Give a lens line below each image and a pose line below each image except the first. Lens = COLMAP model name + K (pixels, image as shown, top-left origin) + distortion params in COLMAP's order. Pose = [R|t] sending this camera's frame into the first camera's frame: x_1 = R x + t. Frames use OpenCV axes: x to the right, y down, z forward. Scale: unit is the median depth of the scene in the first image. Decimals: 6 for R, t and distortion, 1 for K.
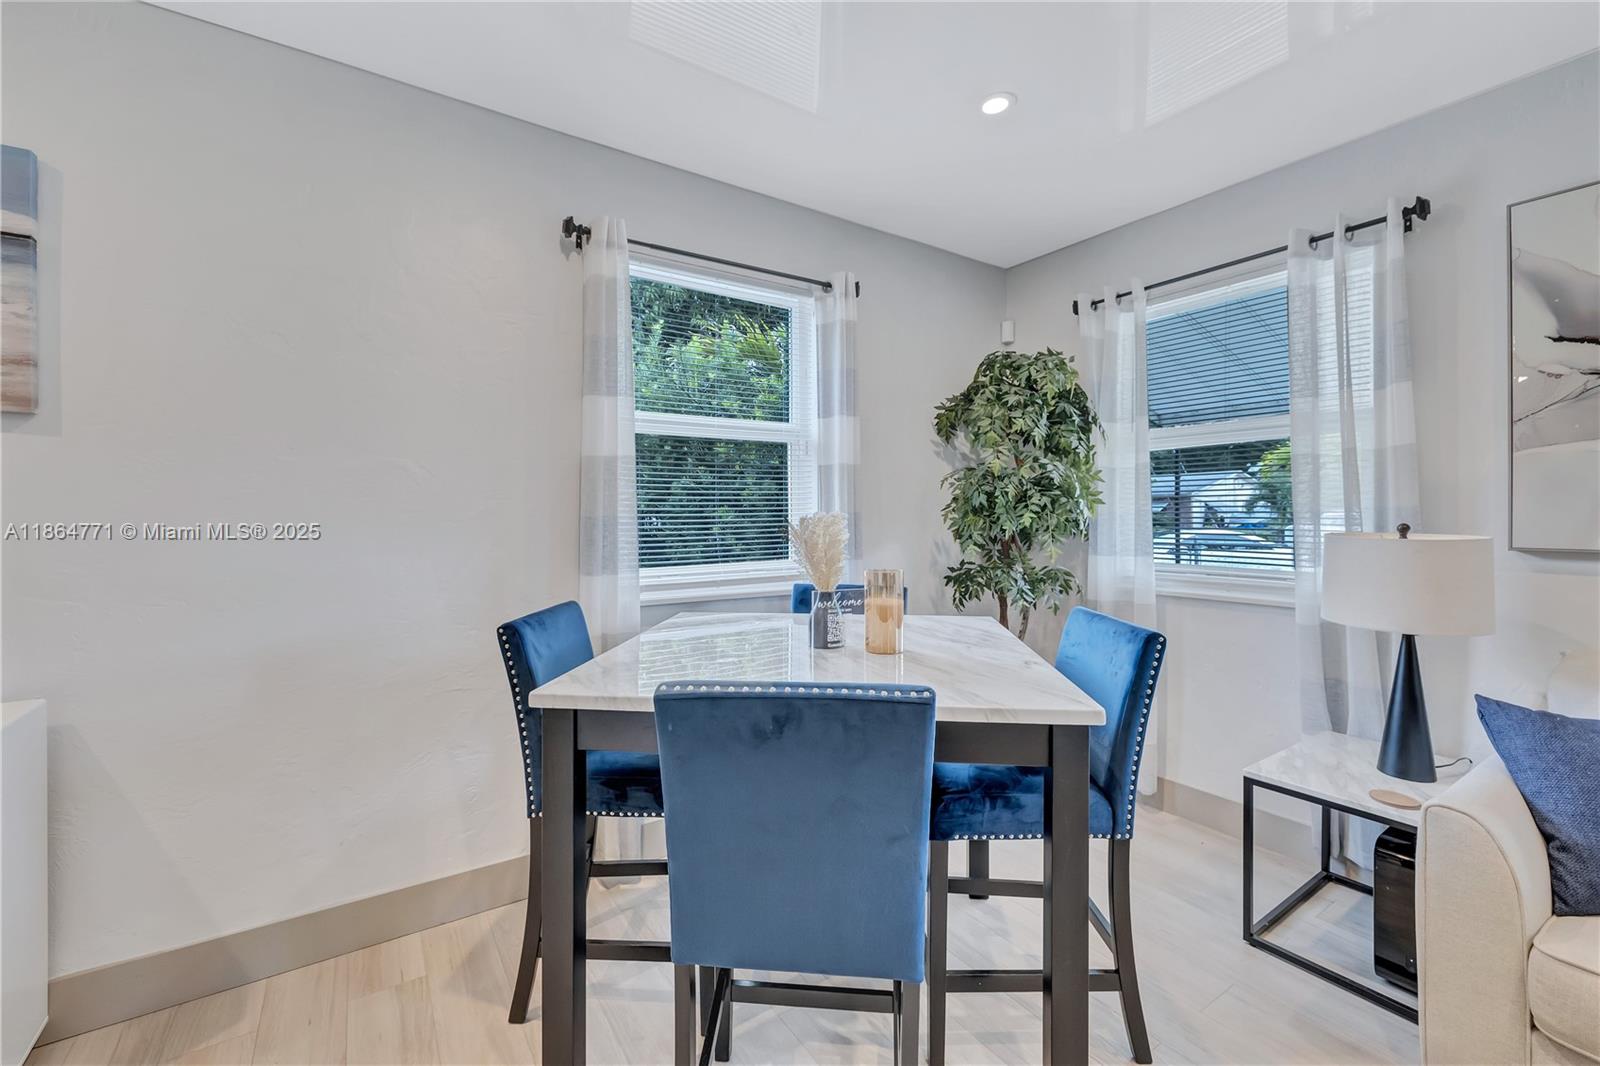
lens RADIAL K [[674.3, 0, 799.2], [0, 674.3, 510.6], [0, 0, 1]] dist [0.001379, 0.000143]
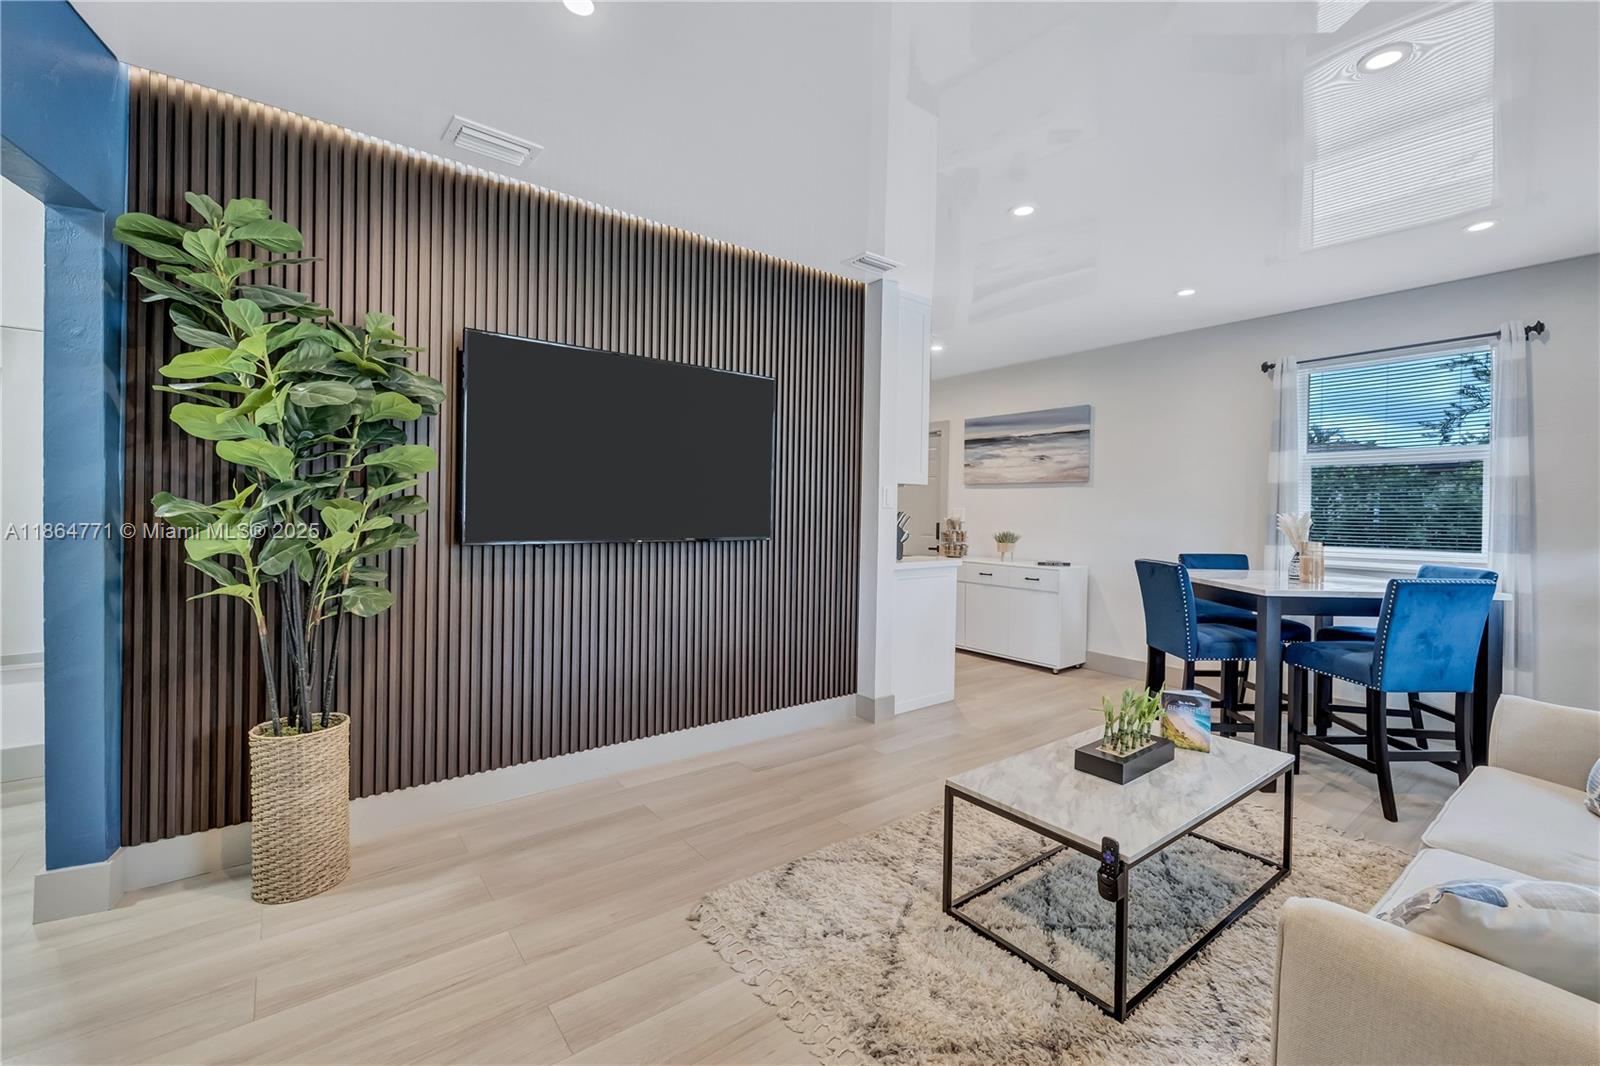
lens RADIAL K [[666.4, 0, 794.6], [0, 666.4, 521.3], [0, 0, 1]] dist [-0.000225, 0.000115]
pose [[0.072514, 0.016863, -0.997225, 1.206691], [-0.005962, 0.999847, 0.016474, 0.001859], [0.997350, 0.004751, 0.072603, -0.397880]]
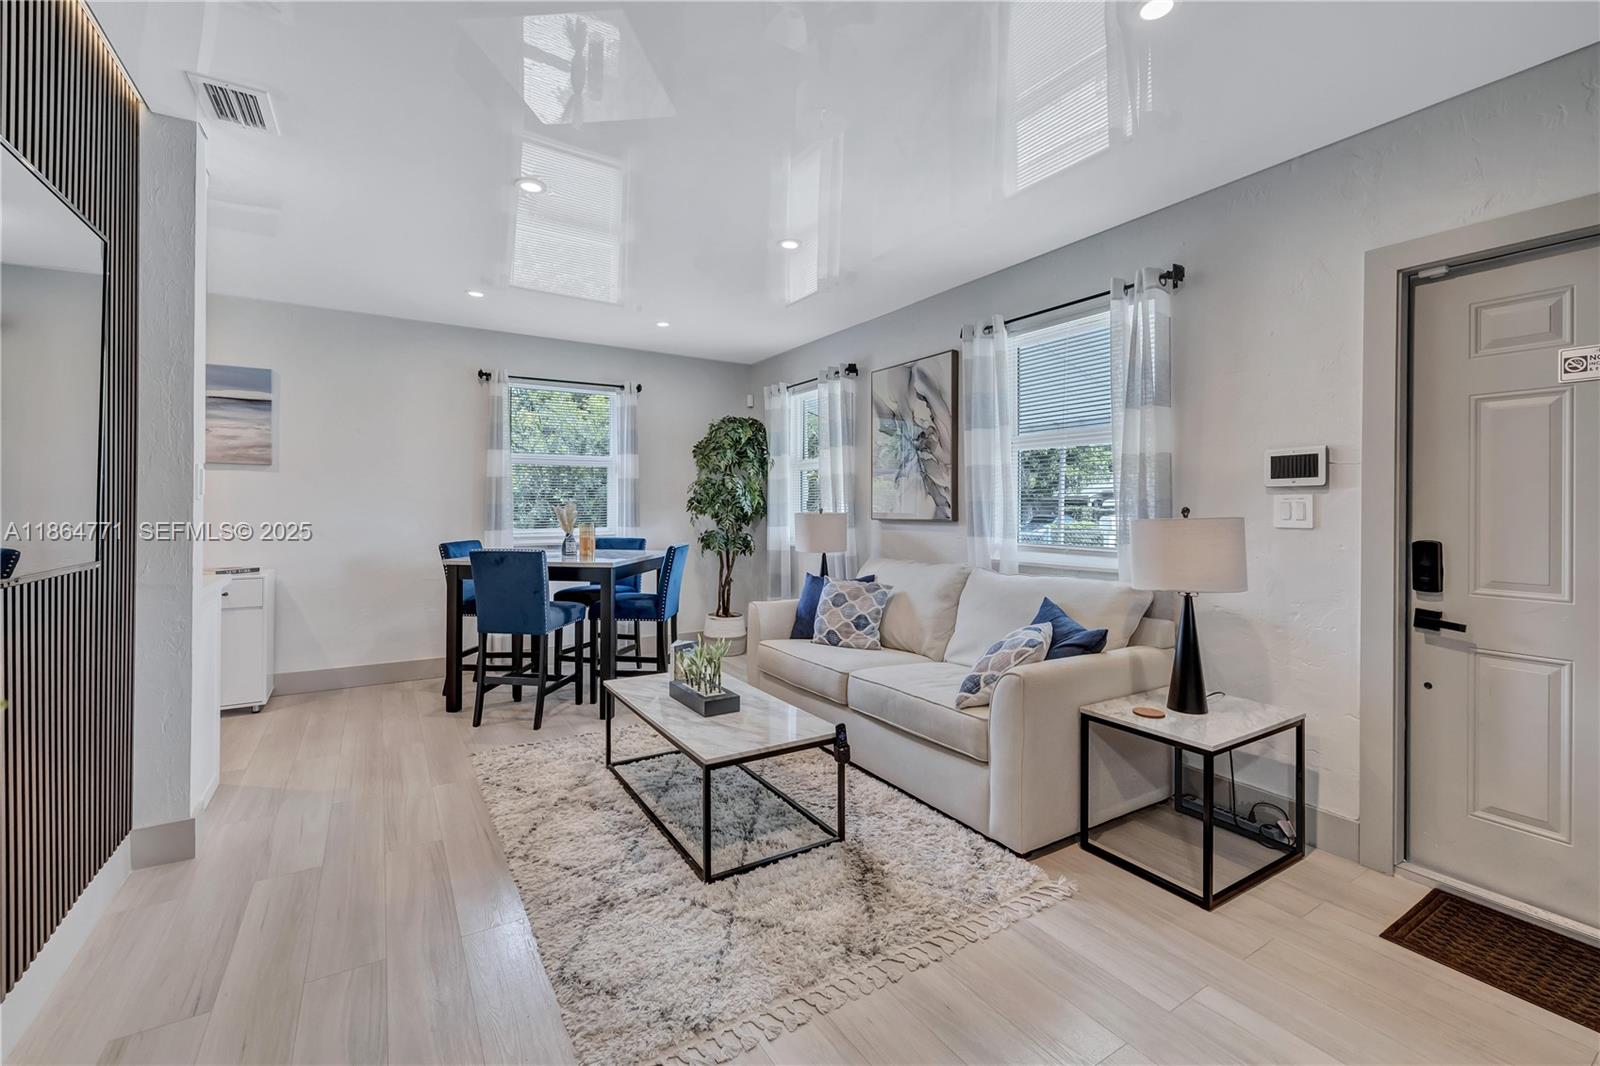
lens RADIAL K [[670.5, 0, 796.8], [0, 670.5, 509.3], [0, 0, 1]] dist [0.000238, 0.000283]
pose [[0.999661, 0.003006, -0.025881, 0.611294], [-0.002627, 0.999889, 0.014646, -0.007650], [0.025922, -0.014573, 0.999558, -0.959441]]
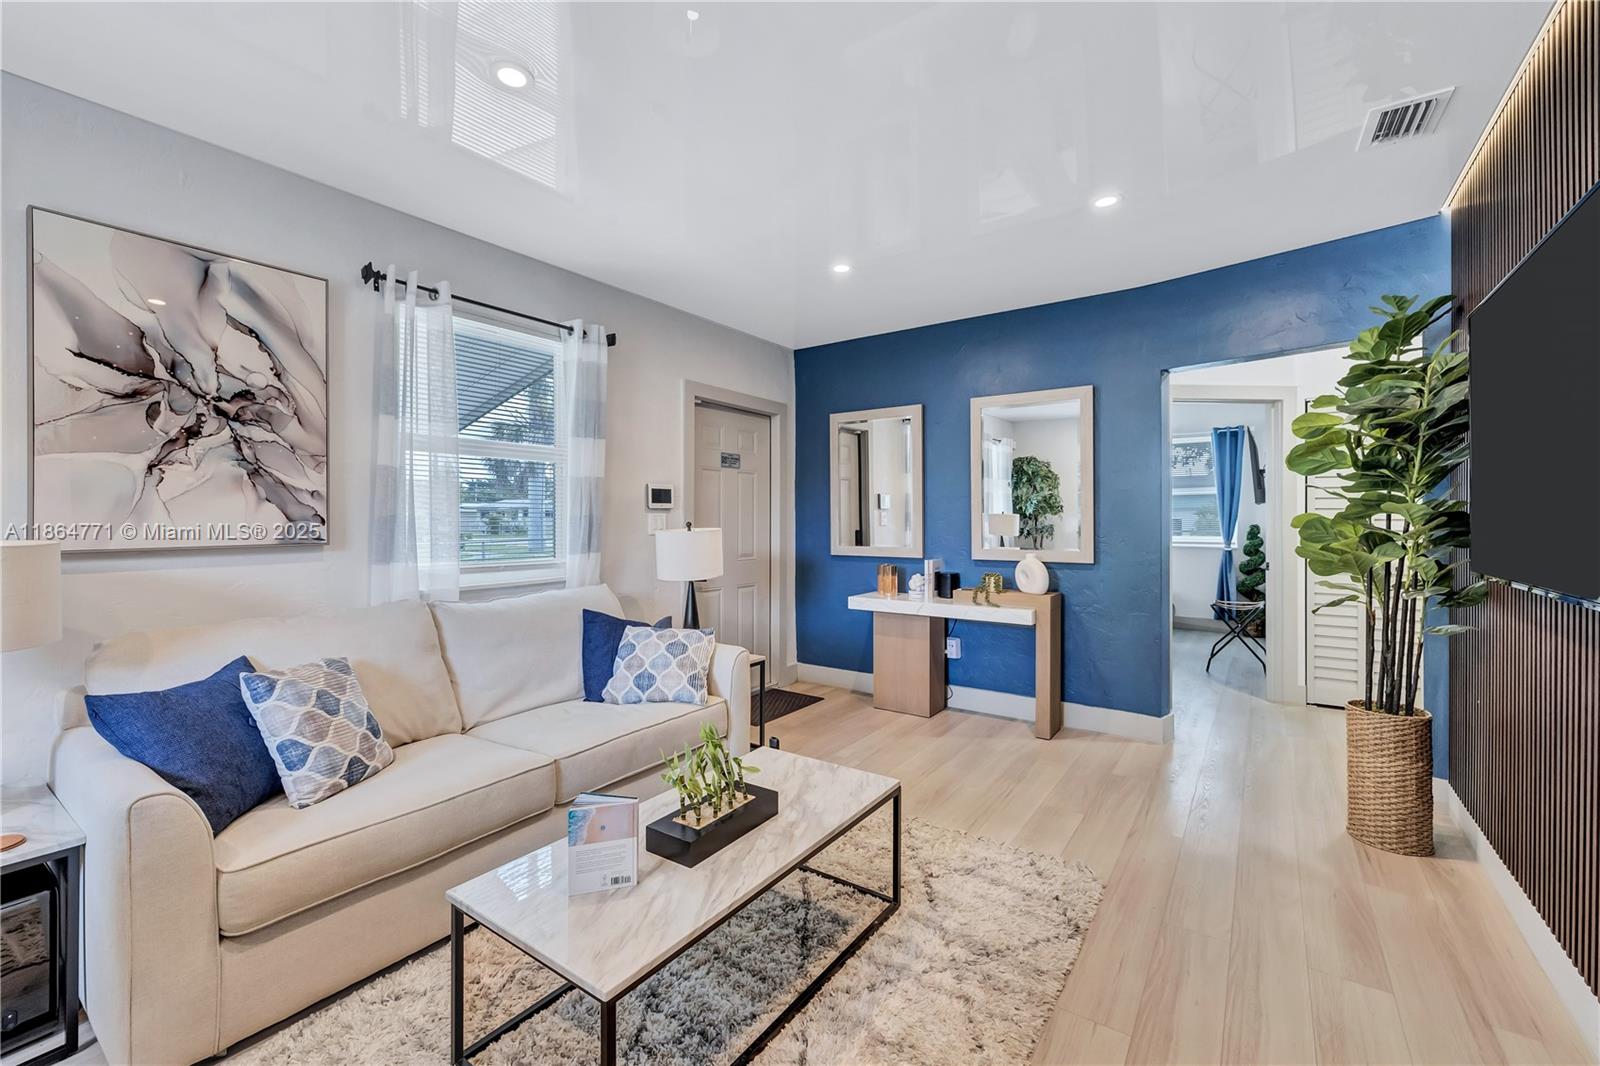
lens RADIAL K [[666.4, 0, 794.6], [0, 666.4, 521.3], [0, 0, 1]] dist [-0.000225, 0.000115]
pose [[-0.369354, -0.005328, 0.929274, -0.196294], [-0.012578, 0.999921, 0.000734, -0.003120], [-0.929204, -0.011417, -0.369391, 0.232873]]
